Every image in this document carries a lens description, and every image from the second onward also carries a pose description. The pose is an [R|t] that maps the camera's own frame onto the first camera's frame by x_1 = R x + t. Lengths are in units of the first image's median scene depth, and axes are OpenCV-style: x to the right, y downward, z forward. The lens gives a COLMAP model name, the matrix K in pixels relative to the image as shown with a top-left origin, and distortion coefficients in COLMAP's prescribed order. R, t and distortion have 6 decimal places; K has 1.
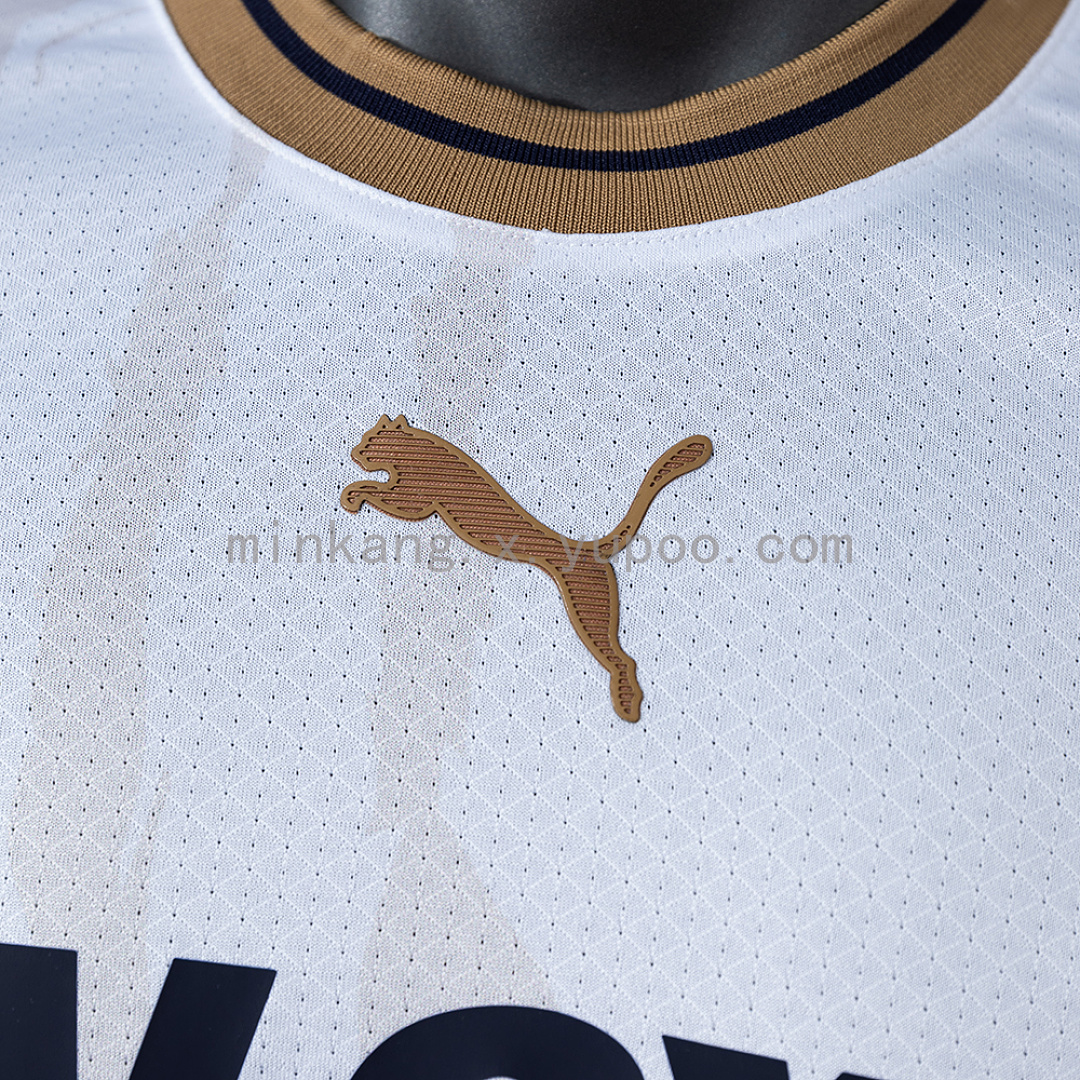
lens RADIAL K [[2862.0, 0, 536.7], [0, 2862.0, 540.2], [0, 0, 1]] dist [0.016261, 0.000000]
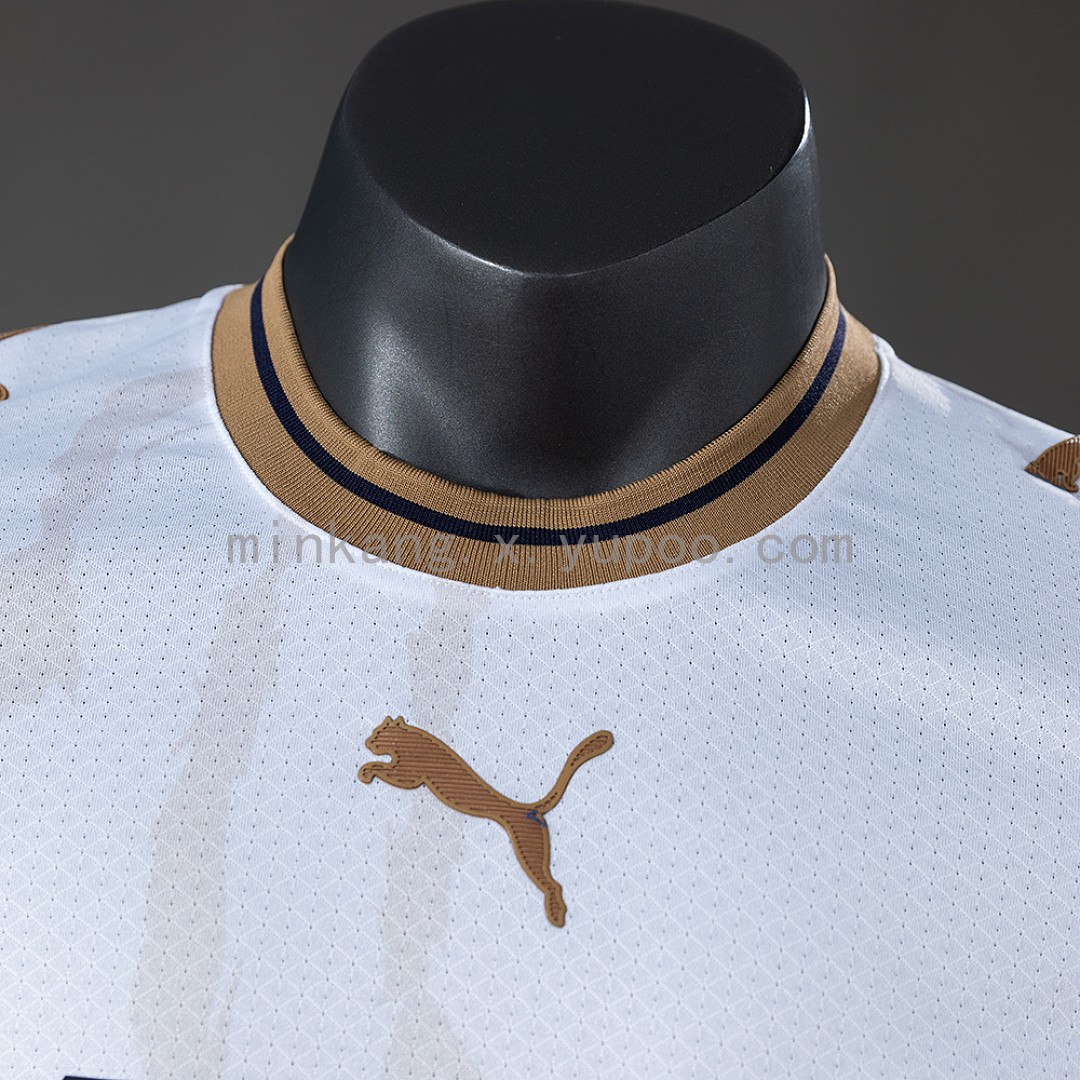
lens RADIAL K [[2924.6, 0, 540.0], [0, 2924.6, 543.2], [0, 0, 1]] dist [-0.014714, 0.000000]
pose [[0.999246, 0.002692, 0.038738, -0.034091], [0.000619, 0.996362, -0.085220, -0.004661], [-0.038827, 0.085180, 0.995609, -0.491813]]
